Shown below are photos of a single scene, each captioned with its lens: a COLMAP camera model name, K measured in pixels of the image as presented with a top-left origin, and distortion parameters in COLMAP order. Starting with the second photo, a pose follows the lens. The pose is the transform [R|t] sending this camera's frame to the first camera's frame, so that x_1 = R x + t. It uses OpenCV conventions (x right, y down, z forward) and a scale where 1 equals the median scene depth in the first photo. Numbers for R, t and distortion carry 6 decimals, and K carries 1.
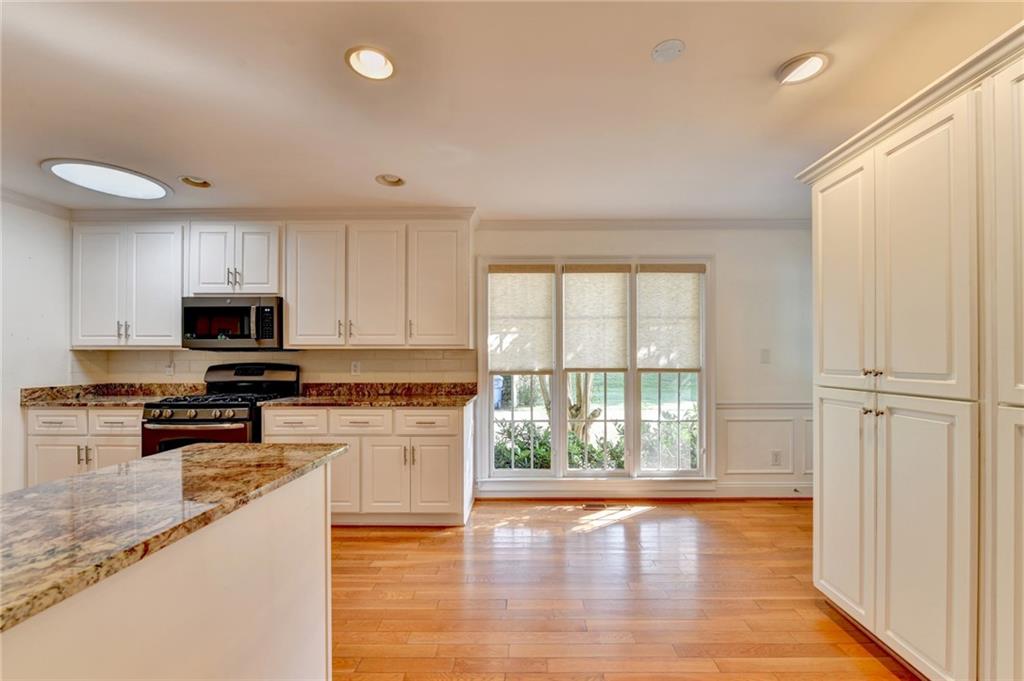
lens RADIAL K [[416.6, 0, 524.6], [0, 416.6, 355.5], [0, 0, 1]] dist [-0.001124, -0.001824]
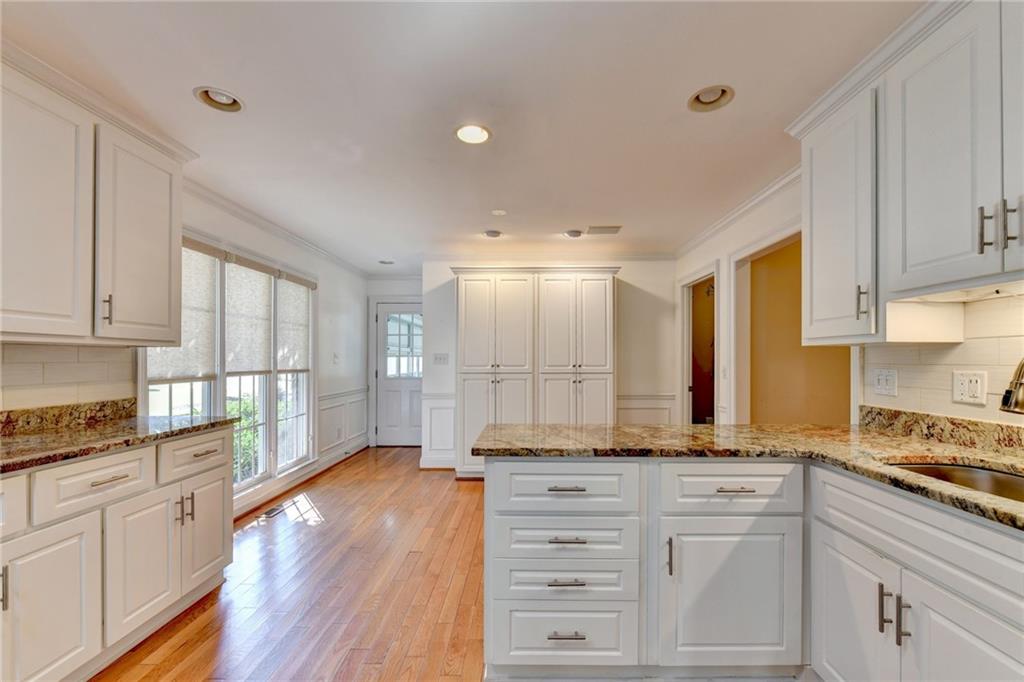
lens RADIAL K [[425.8, 0, 522.8], [0, 425.8, 358.6], [0, 0, 1]] dist [-0.000293, -0.000618]
pose [[-0.010581, 0.003690, 0.999937, -0.828548], [-0.003421, 0.999987, -0.003727, 0.003802], [-0.999938, -0.003460, -0.010569, 0.416822]]
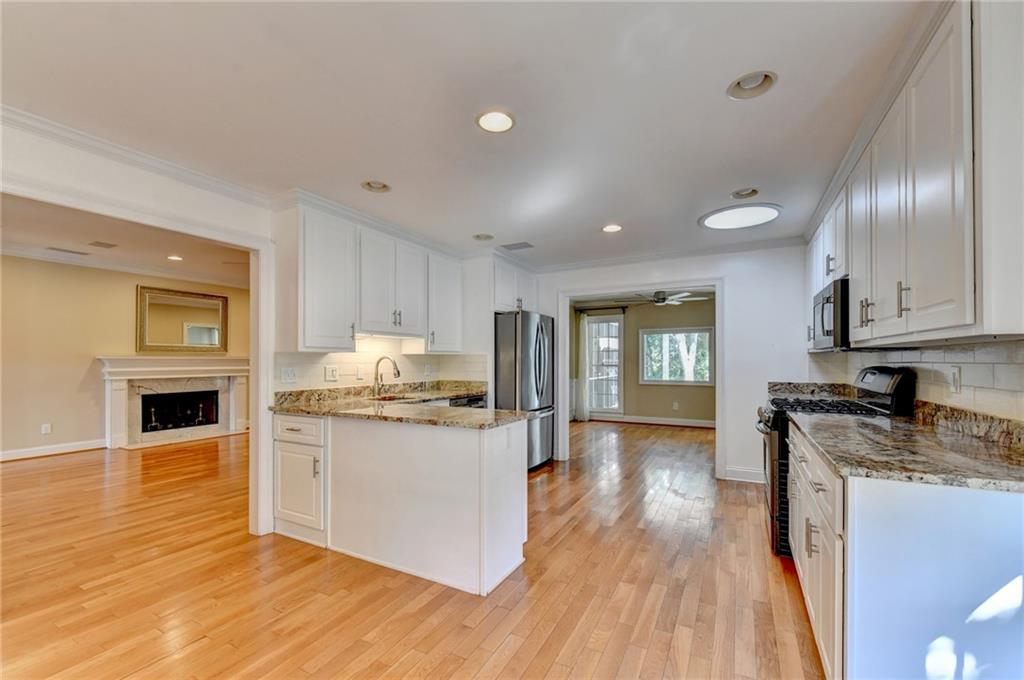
lens RADIAL K [[416.6, 0, 519.2], [0, 416.6, 355.6], [0, 0, 1]] dist [-0.001124, -0.001824]
pose [[-0.453326, -0.006787, -0.891319, 0.338712], [0.005983, 0.999925, -0.010657, 0.002247], [0.891325, -0.010164, -0.453251, 0.787956]]
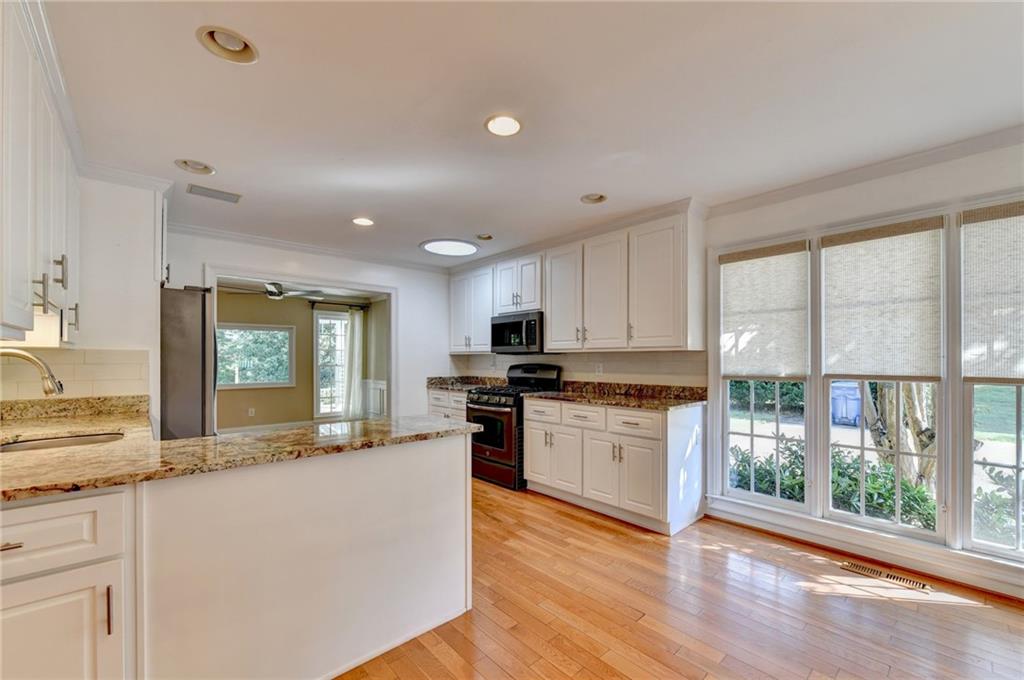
lens RADIAL K [[416.6, 0, 521.1], [0, 416.6, 357.4], [0, 0, 1]] dist [-0.001124, -0.001824]
pose [[0.683250, -0.002963, -0.730178, 0.284024], [0.002766, 0.999995, -0.001470, -0.000089], [0.730179, -0.001015, 0.683255, 0.088634]]
